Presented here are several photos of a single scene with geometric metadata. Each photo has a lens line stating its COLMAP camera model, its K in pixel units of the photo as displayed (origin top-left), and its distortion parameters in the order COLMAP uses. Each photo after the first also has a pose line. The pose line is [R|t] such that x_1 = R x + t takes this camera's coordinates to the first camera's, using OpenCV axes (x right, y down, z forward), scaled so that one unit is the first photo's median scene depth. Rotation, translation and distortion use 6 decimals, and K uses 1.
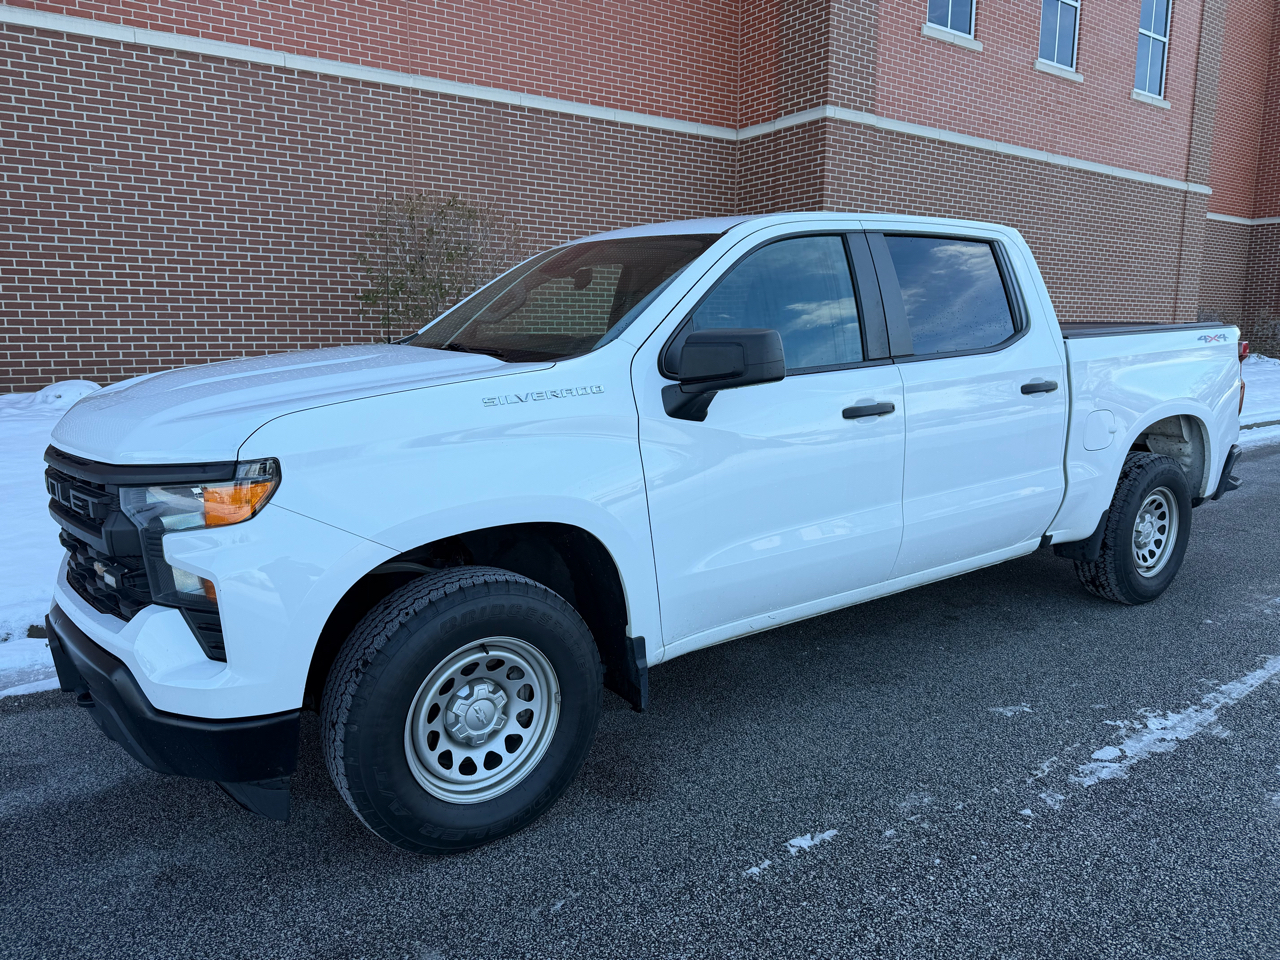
lens RADIAL K [[898.1, 0, 640.0], [0, 898.1, 480.0], [0, 0, 1]] dist [0.046096, -0.066444]
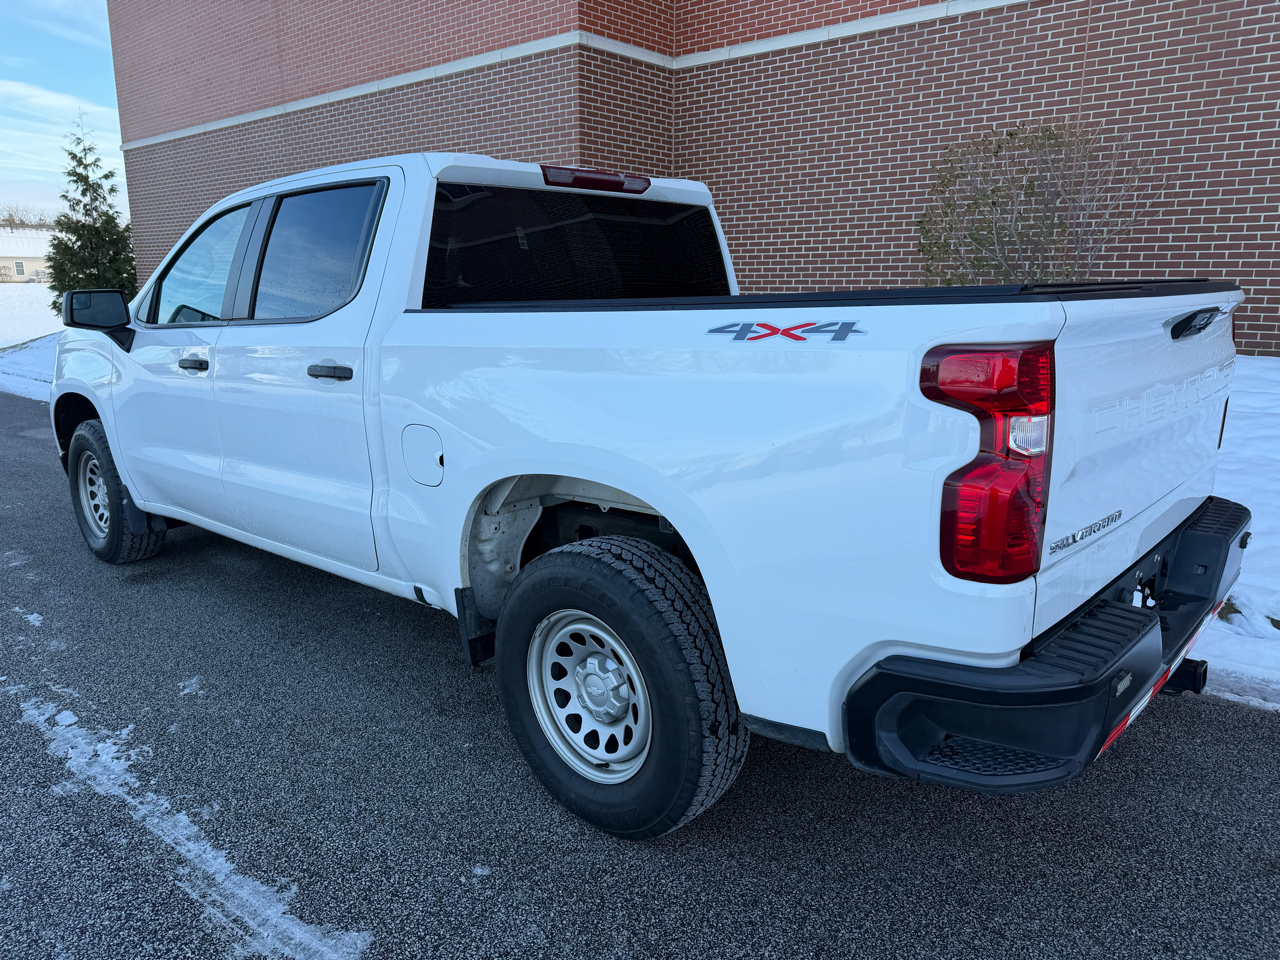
lens RADIAL K [[906.8, 0, 637.7], [0, 906.8, 484.3], [0, 0, 1]] dist [0.012411, -0.012830]
pose [[0.216113, 0.212508, -0.952961, 0.545866], [-0.161243, 0.970393, 0.179828, -0.082671], [0.962962, 0.114795, 0.243980, 0.465471]]
